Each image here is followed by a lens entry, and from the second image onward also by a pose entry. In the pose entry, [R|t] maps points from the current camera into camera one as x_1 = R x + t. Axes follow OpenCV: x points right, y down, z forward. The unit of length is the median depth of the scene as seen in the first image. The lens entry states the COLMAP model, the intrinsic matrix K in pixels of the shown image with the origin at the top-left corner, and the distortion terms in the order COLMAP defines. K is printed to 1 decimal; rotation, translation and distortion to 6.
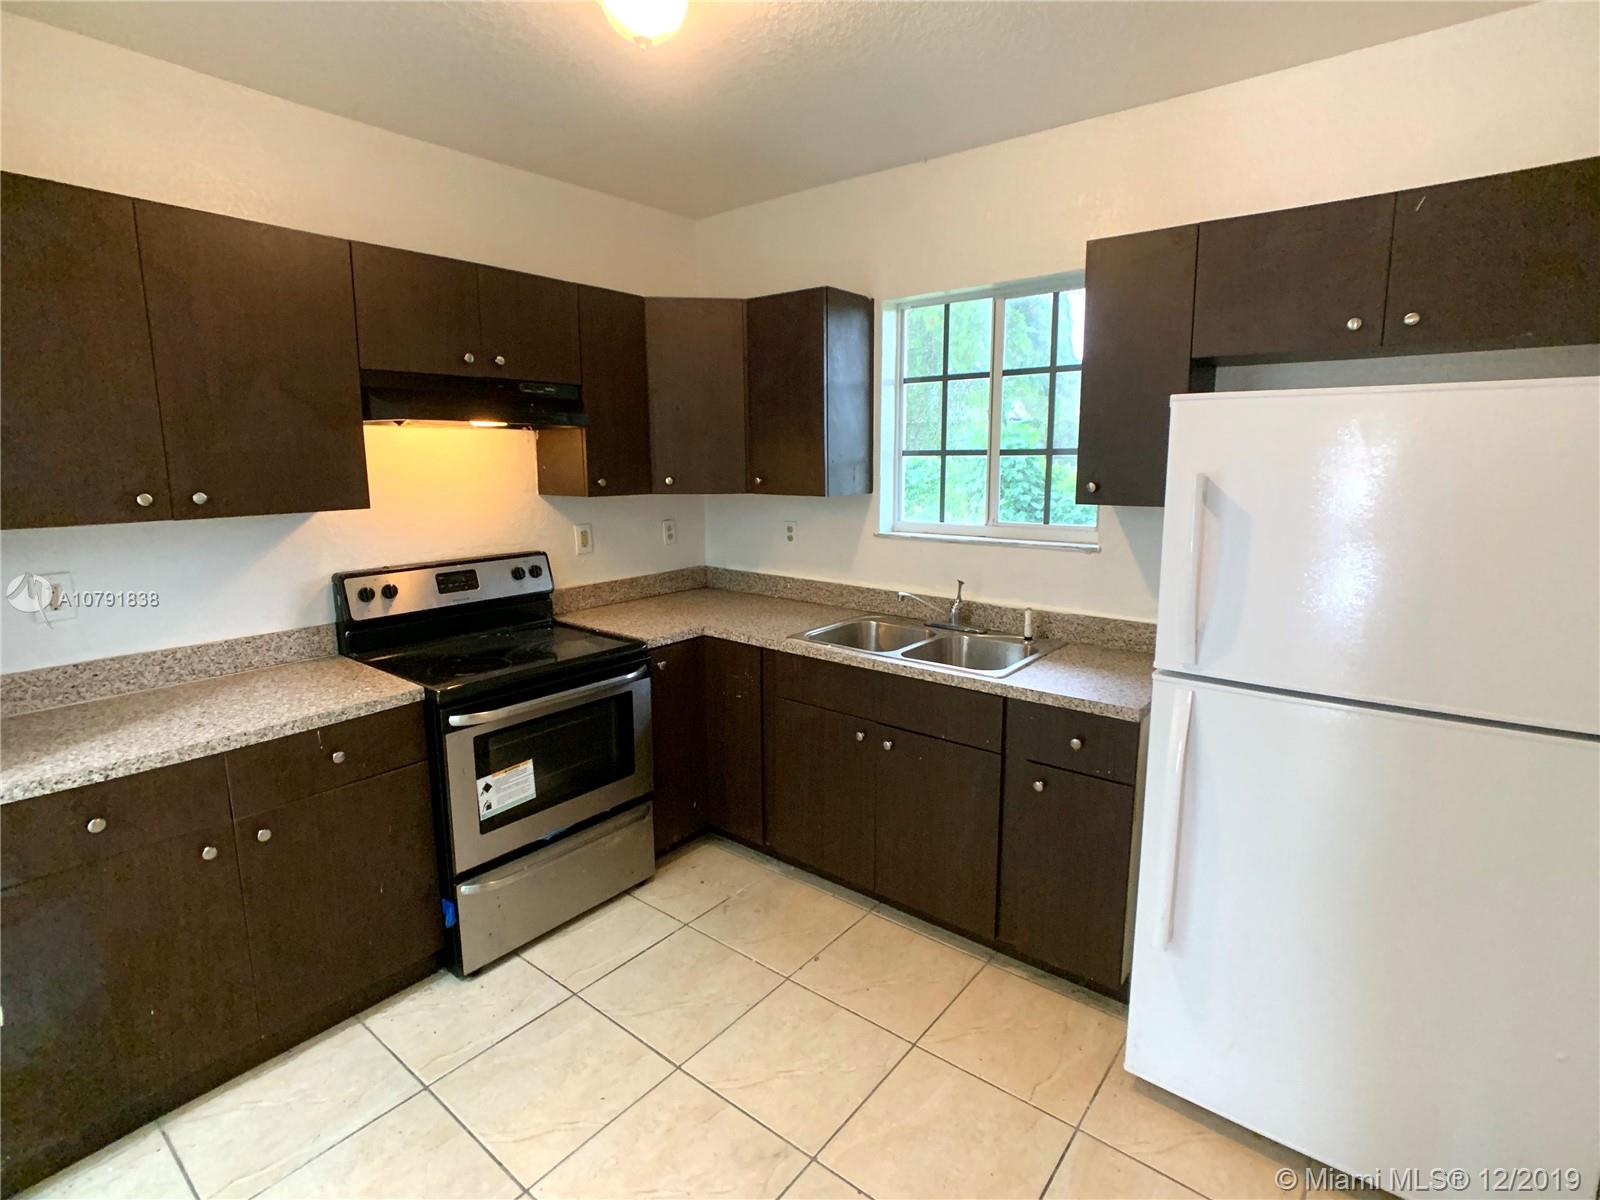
lens RADIAL K [[792.5, 0, 810.3], [0, 792.5, 569.7], [0, 0, 1]] dist [-0.002501, -0.001352]
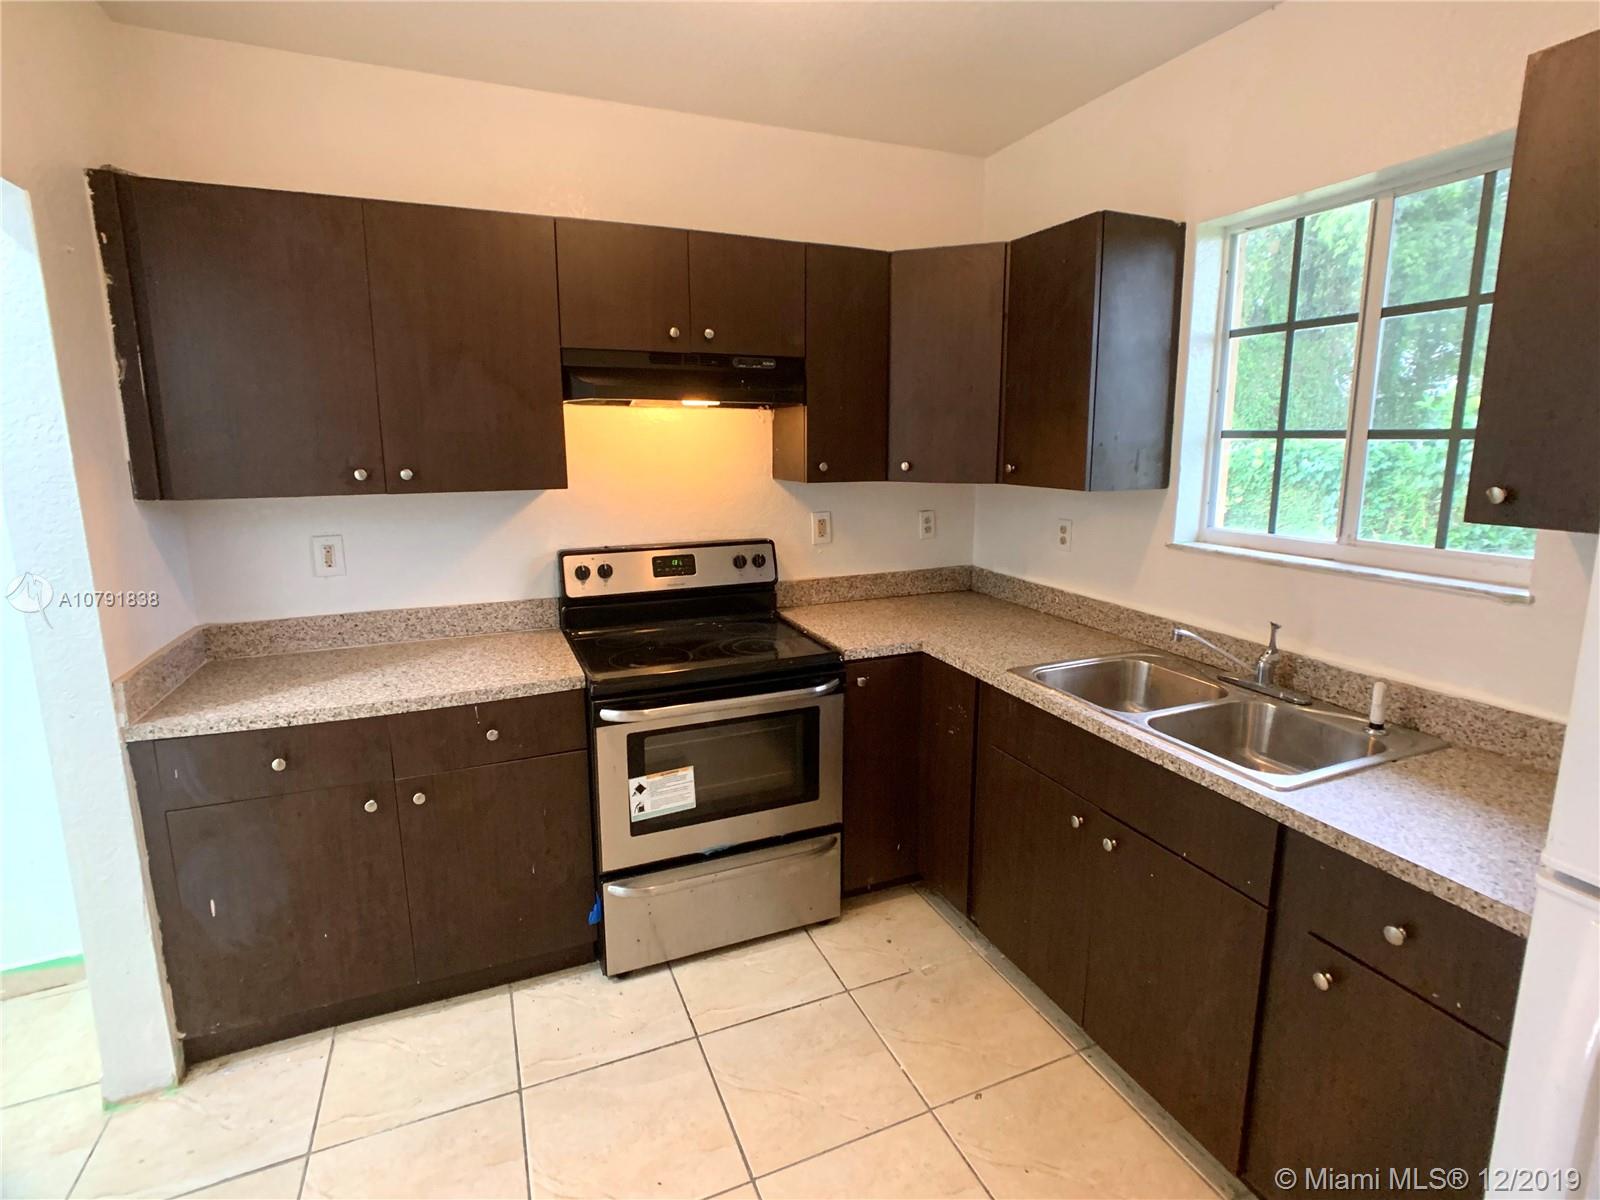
lens RADIAL K [[788.6, 0, 805.4], [0, 788.6, 567.3], [0, 0, 1]] dist [-0.004210, -0.010943]
pose [[0.879450, 0.080674, -0.469105, 0.159705], [-0.071613, 0.996740, 0.037159, -0.032107], [0.470573, 0.000914, 0.882361, 0.228703]]
